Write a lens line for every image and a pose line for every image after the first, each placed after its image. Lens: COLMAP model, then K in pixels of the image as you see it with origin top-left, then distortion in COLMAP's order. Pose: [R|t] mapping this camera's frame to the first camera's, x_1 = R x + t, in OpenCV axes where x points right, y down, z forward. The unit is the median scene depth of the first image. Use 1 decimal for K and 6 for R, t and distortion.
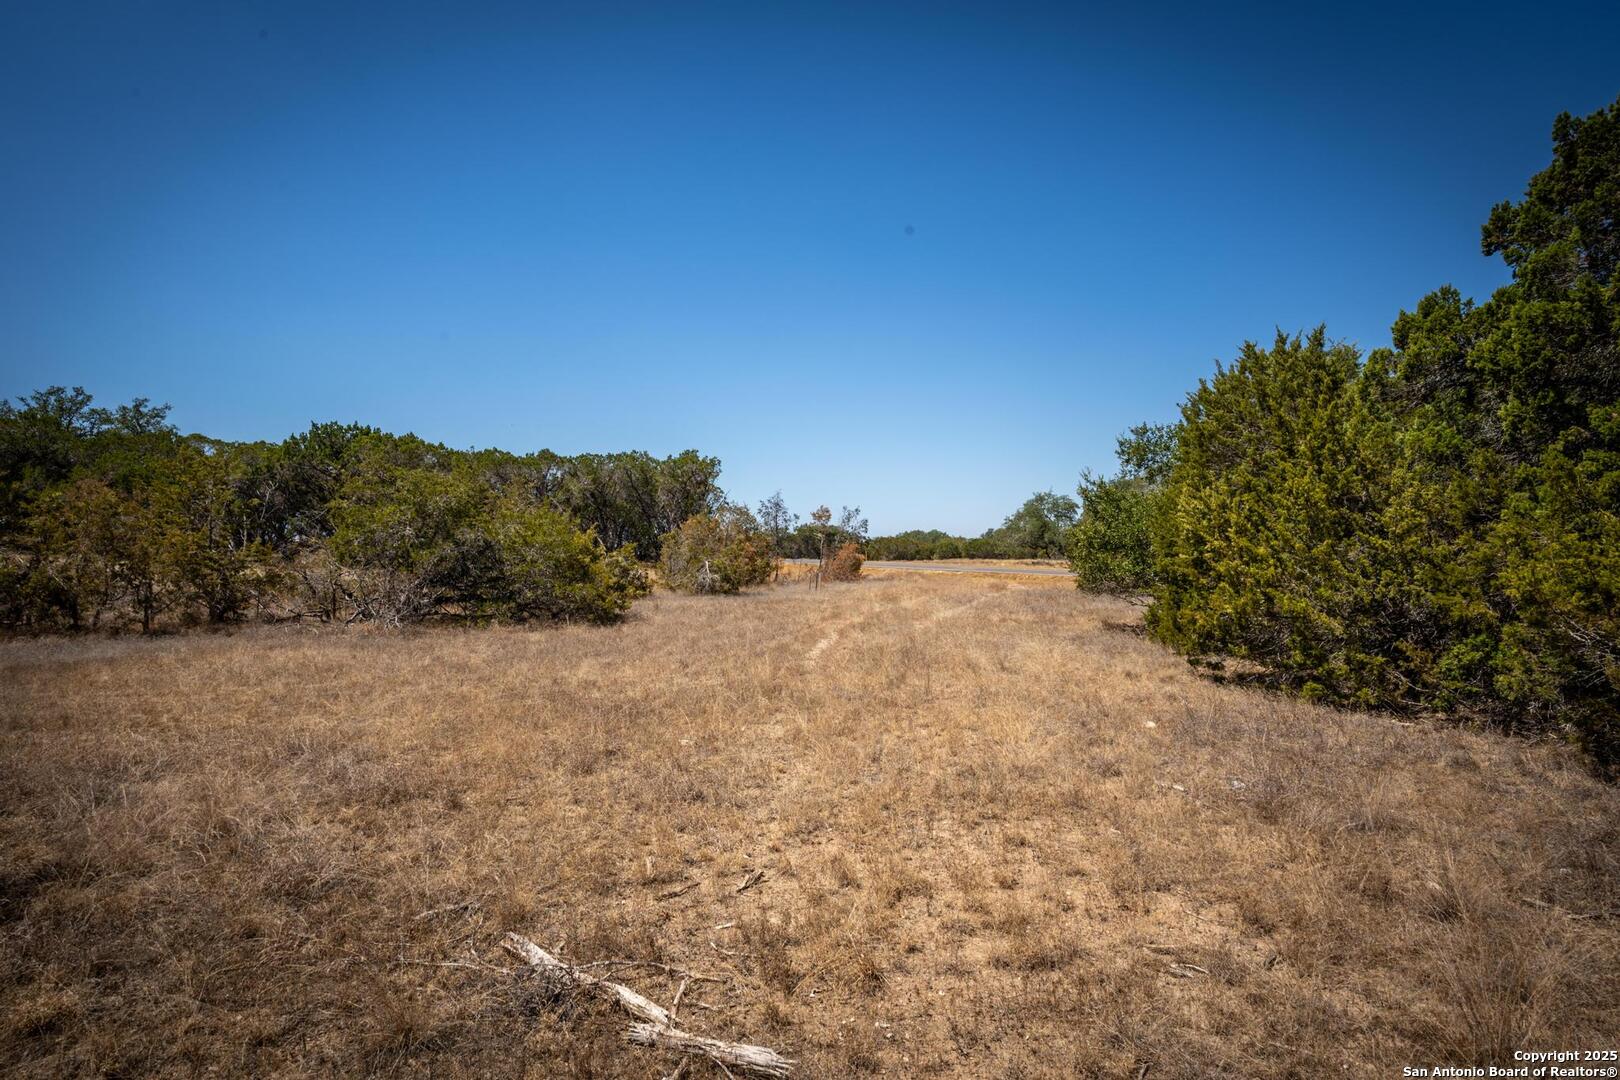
lens RADIAL K [[912.6, 0, 809.9], [0, 912.6, 544.3], [0, 0, 1]] dist [-0.003899, 0.001330]
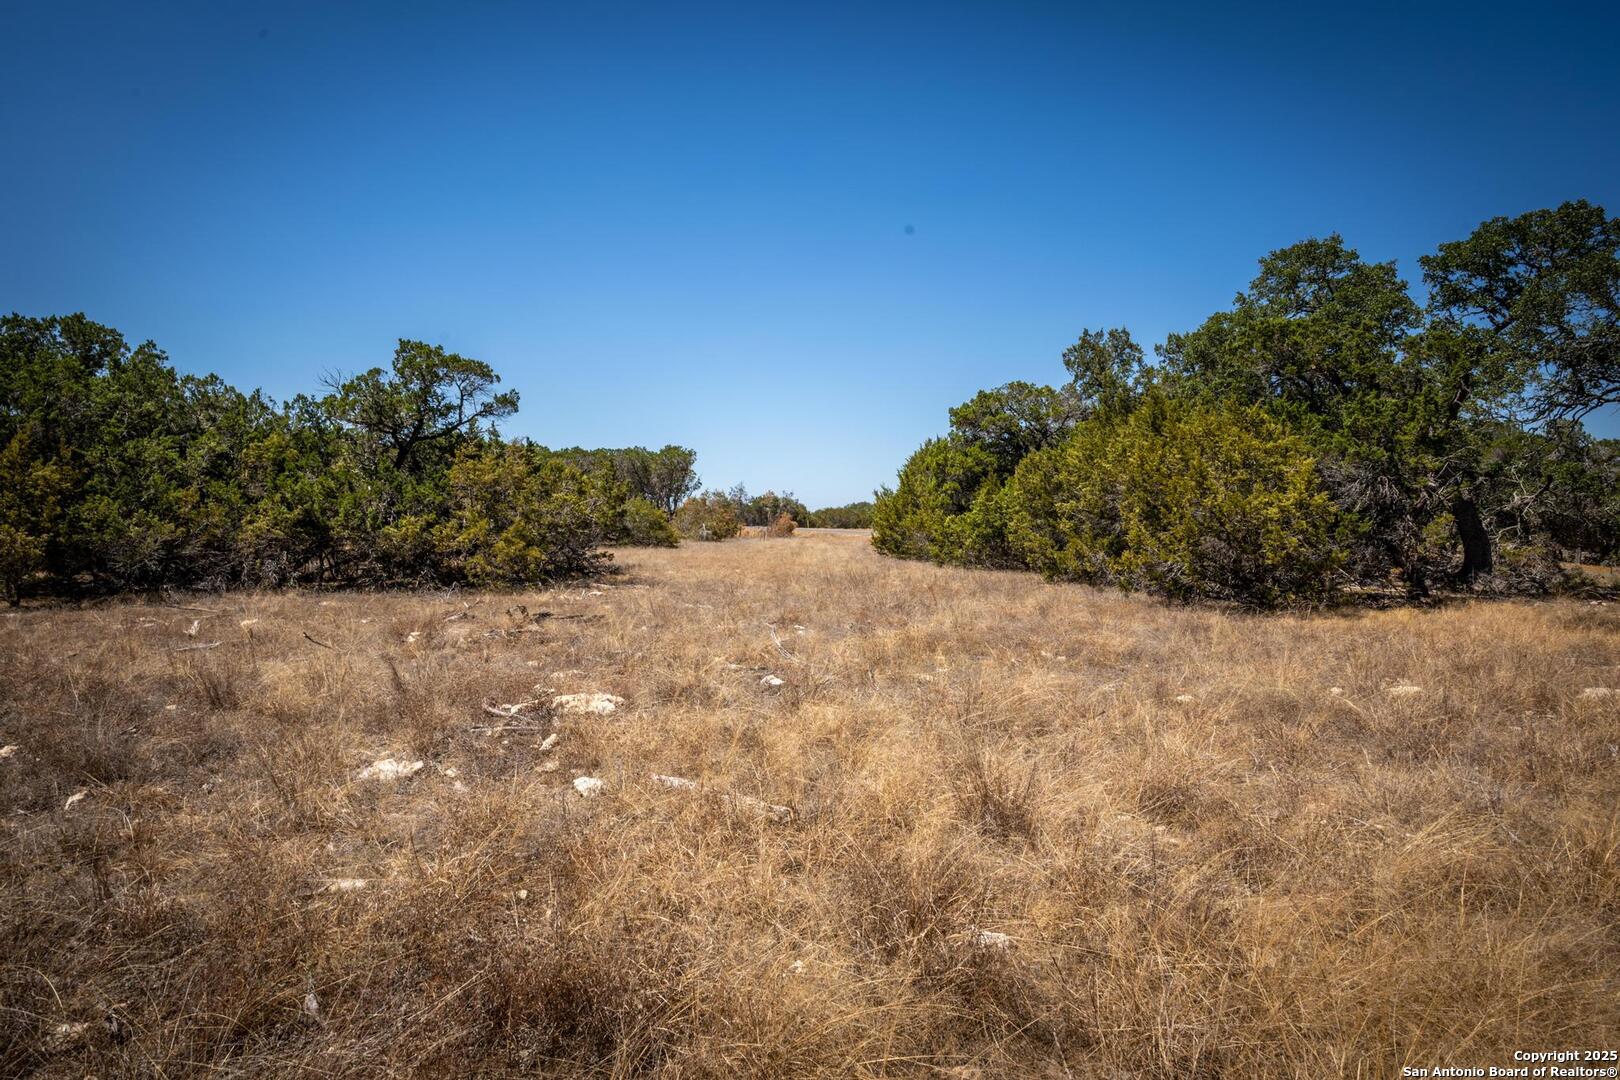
lens RADIAL K [[912.6, 0, 811.1], [0, 912.6, 544.1], [0, 0, 1]] dist [-0.003899, 0.001330]
pose [[0.998708, 0.005334, 0.050540, 0.004169], [-0.006966, 0.999458, 0.032187, -0.000344], [-0.050340, -0.032497, 0.998203, -0.412078]]
